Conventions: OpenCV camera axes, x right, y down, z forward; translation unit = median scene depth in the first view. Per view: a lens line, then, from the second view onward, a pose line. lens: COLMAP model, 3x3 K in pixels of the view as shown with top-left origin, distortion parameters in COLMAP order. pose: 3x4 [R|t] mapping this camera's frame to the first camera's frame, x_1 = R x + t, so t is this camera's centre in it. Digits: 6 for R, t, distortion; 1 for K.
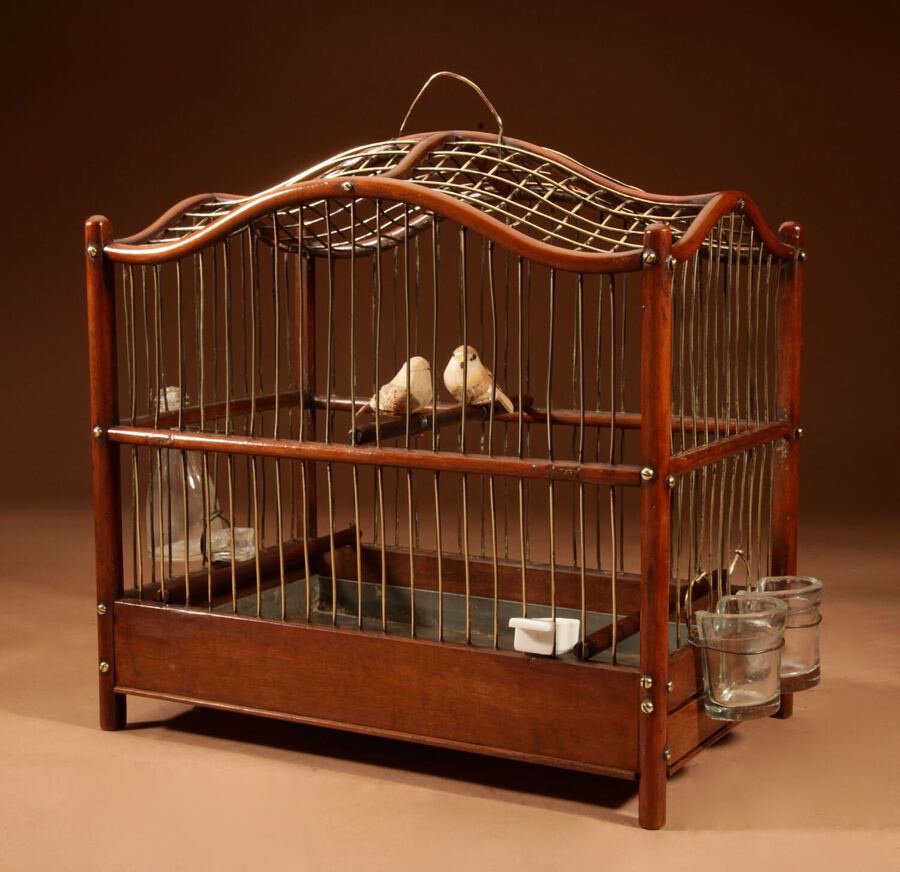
lens RADIAL K [[1724.3, 0, 449.7], [0, 1724.3, 432.7], [0, 0, 1]] dist [-0.035685, 0.000000]
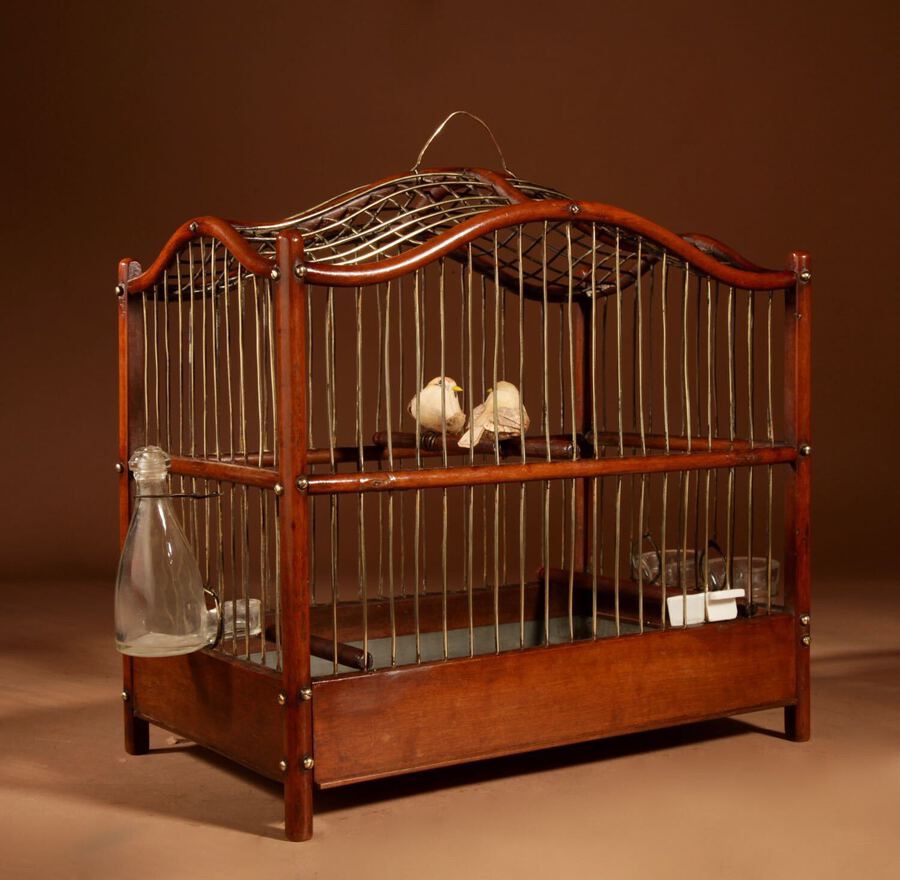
lens RADIAL K [[1721.9, 0, 450.4], [0, 1721.9, 437.3], [0, 0, 1]] dist [-0.091348, 0.000000]
pose [[0.464281, -0.051877, 0.884167, -0.979991], [0.129194, 0.991572, -0.009662, -0.005295], [-0.876214, 0.118715, 0.467071, 0.572445]]
